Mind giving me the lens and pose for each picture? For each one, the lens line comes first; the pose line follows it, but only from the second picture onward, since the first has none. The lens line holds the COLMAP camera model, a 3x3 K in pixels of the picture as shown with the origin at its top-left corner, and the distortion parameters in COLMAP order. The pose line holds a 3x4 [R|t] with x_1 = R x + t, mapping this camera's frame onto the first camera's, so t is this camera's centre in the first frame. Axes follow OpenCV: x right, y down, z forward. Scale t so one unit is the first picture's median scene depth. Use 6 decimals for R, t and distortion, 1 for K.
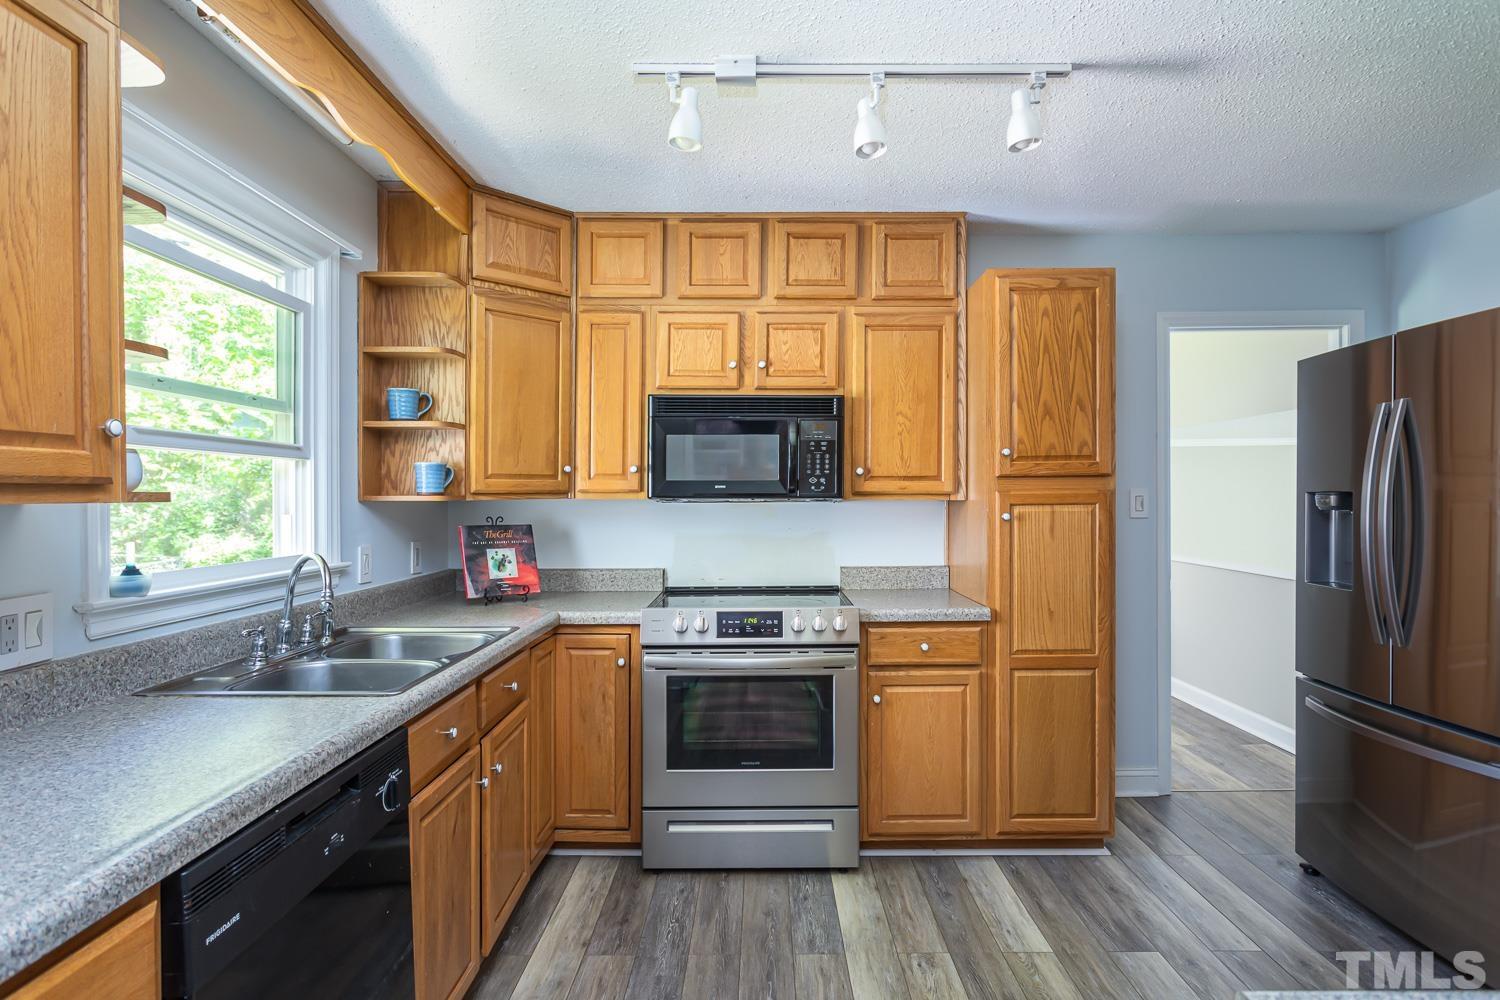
lens RADIAL K [[781.7, 0, 762.0], [0, 781.7, 504.4], [0, 0, 1]] dist [-0.007358, 0.002136]
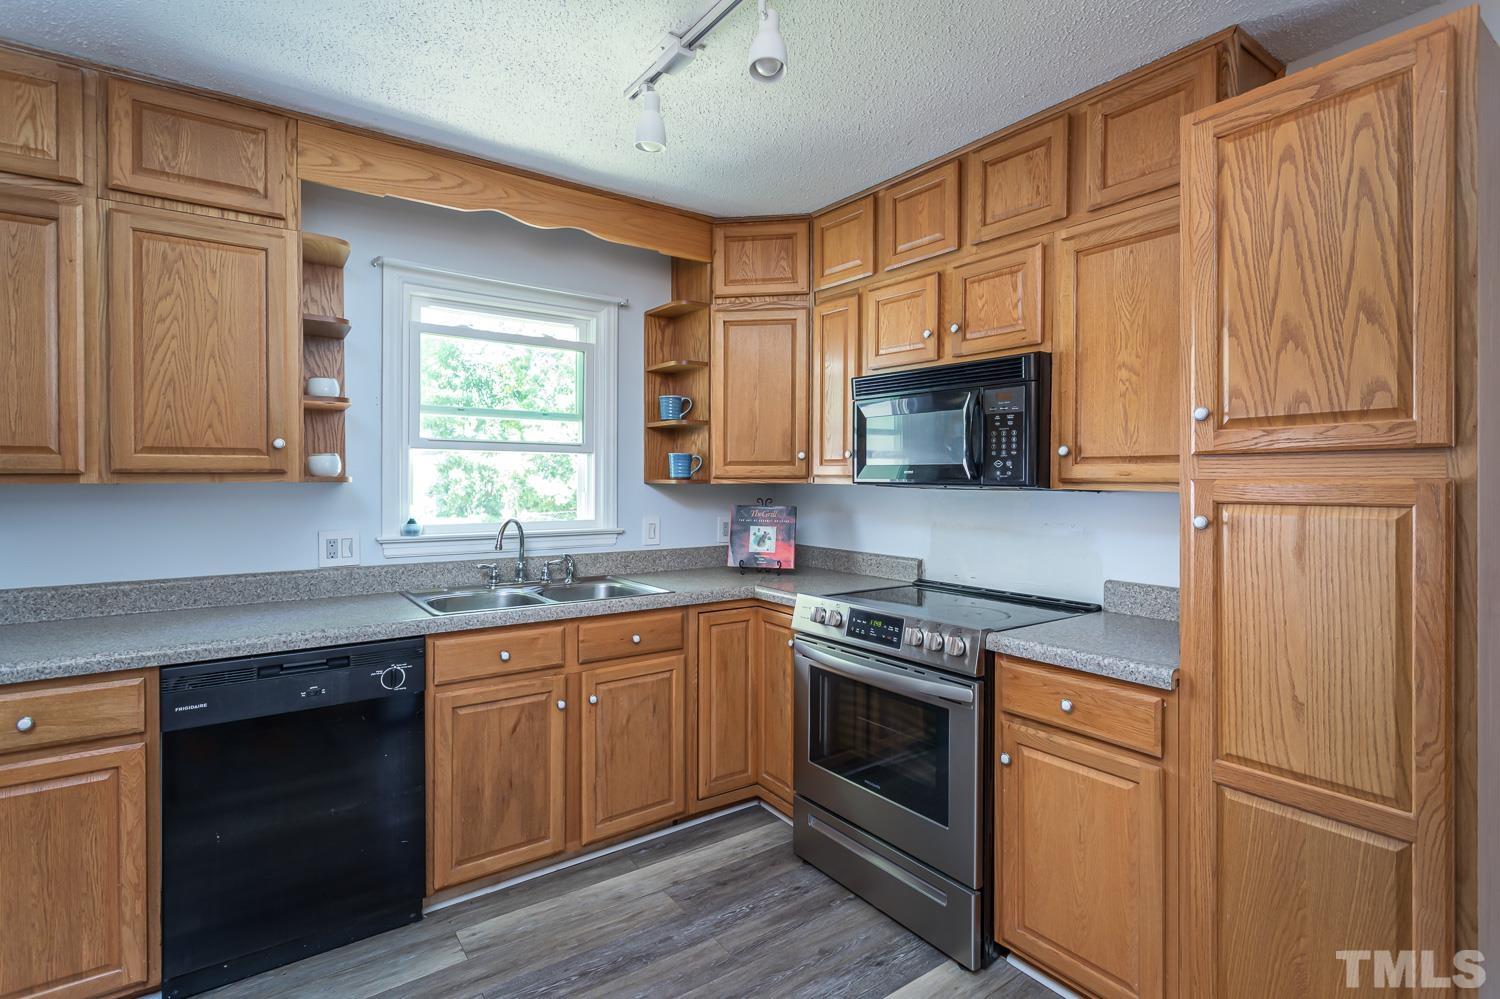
lens RADIAL K [[721.3, 0, 731.7], [0, 721.3, 480.0], [0, 0, 1]] dist [-0.000008, 0.001285]
pose [[0.576472, 0.008119, -0.817076, 0.550516], [-0.015679, 0.999876, -0.001126, -0.010317], [0.816966, 0.013460, 0.576528, 0.386737]]
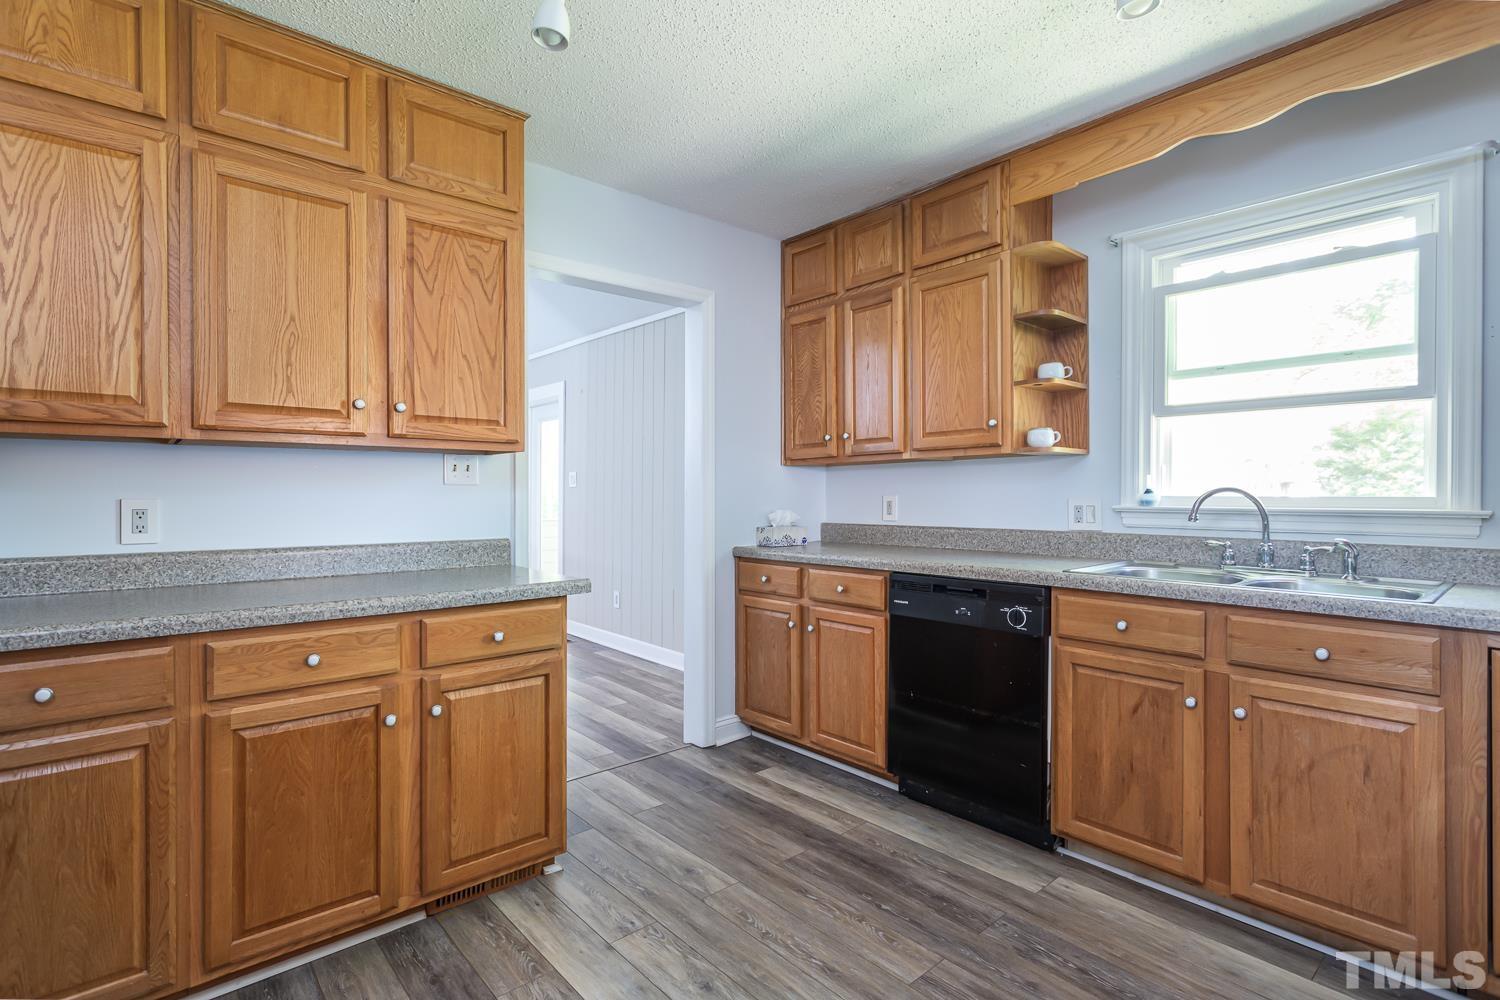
lens RADIAL K [[721.3, 0, 741.7], [0, 721.3, 494.0], [0, 0, 1]] dist [-0.000008, 0.001285]
pose [[-0.761187, 0.006025, -0.648504, 0.538178], [-0.002192, 0.999927, 0.011863, 0.043810], [0.648529, 0.010451, -0.761118, 0.967676]]
